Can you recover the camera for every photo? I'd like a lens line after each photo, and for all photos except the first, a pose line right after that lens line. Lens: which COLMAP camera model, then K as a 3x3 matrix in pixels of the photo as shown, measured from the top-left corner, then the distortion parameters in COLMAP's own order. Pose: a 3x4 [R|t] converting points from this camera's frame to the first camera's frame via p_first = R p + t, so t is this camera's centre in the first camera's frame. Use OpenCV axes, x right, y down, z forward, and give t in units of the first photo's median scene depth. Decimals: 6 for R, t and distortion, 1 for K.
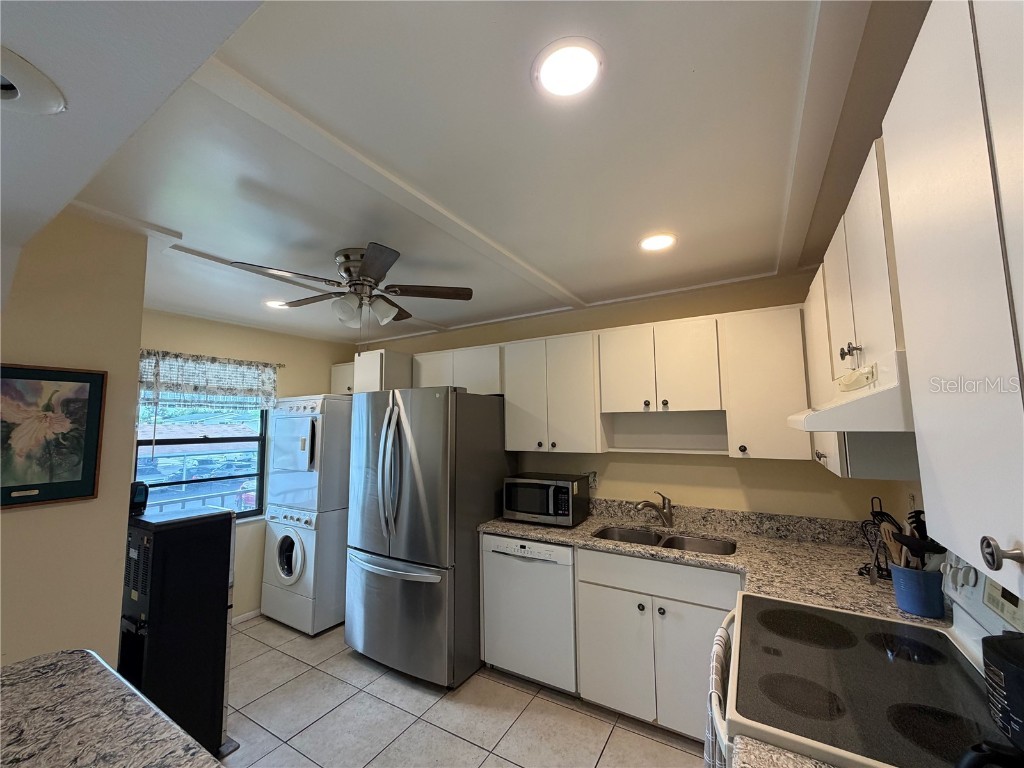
lens RADIAL K [[406.4, 0, 507.5], [0, 406.4, 384.5], [0, 0, 1]] dist [-0.002872, 0.001277]
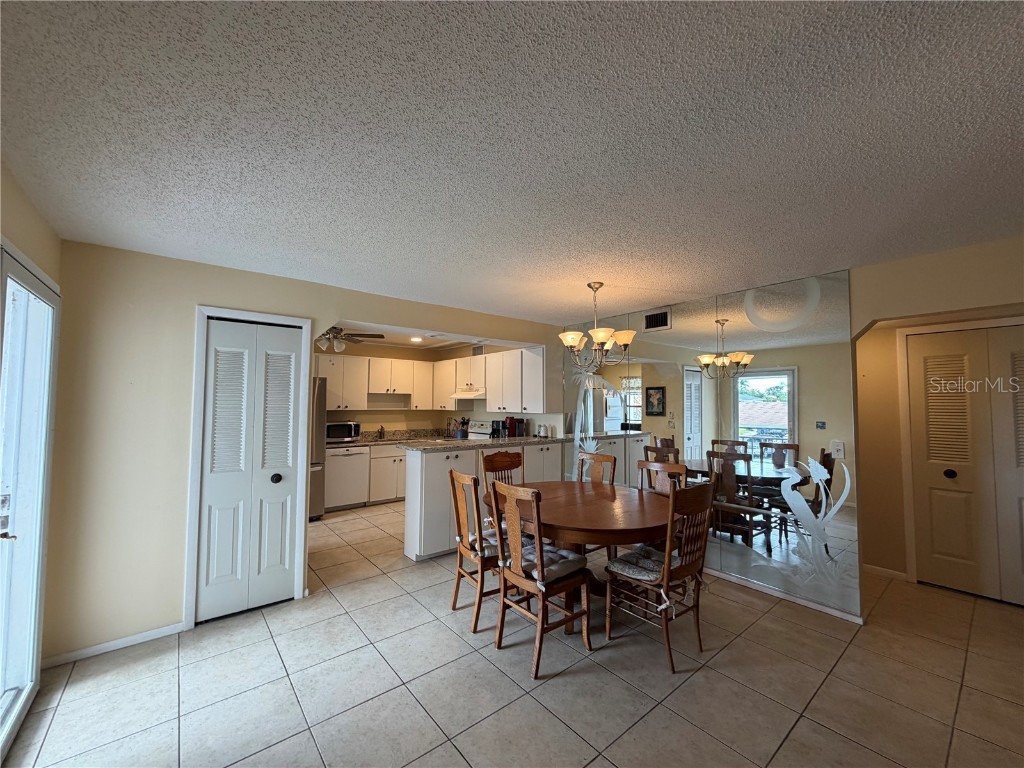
lens RADIAL K [[406.4, 0, 508.4], [0, 406.4, 386.1], [0, 0, 1]] dist [-0.002872, 0.001277]
pose [[0.338167, 0.051115, 0.939697, -1.832691], [-0.097814, 0.995025, -0.018924, -0.004603], [-0.935989, -0.085515, 0.341484, -0.597627]]
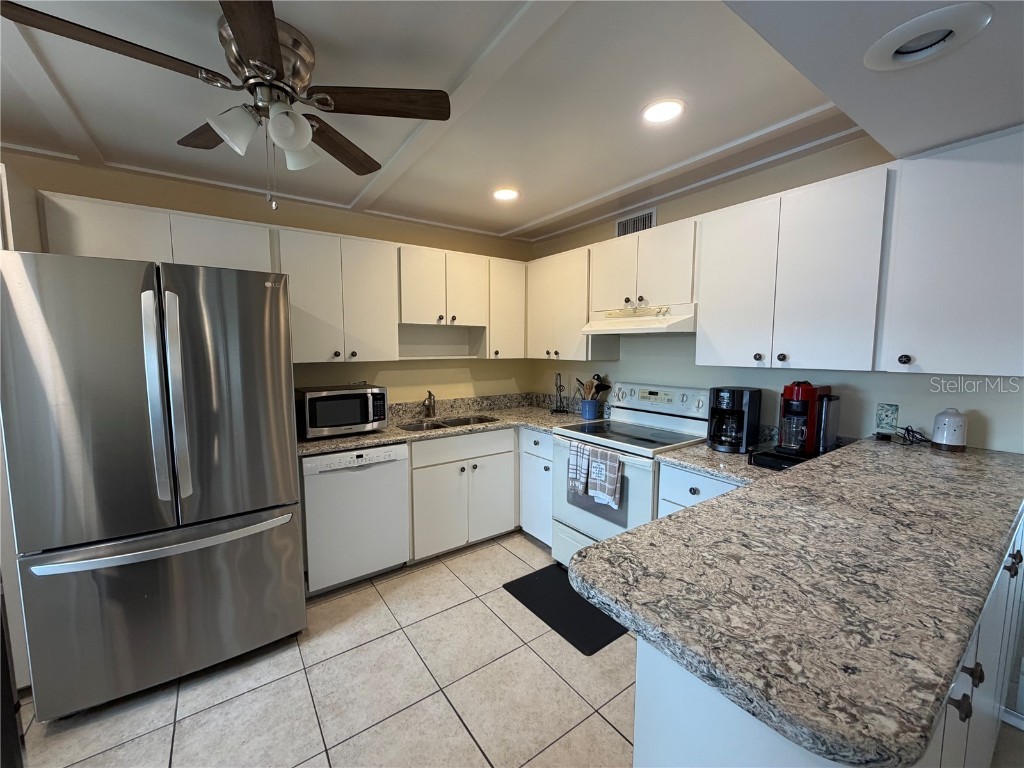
lens RADIAL K [[406.4, 0, 508.1], [0, 406.4, 384.3], [0, 0, 1]] dist [-0.002872, 0.001277]
pose [[0.403176, -0.074097, 0.912118, -0.699718], [-0.090088, 0.988661, 0.120136, 0.079780], [-0.910677, -0.130607, 0.391930, 0.317721]]
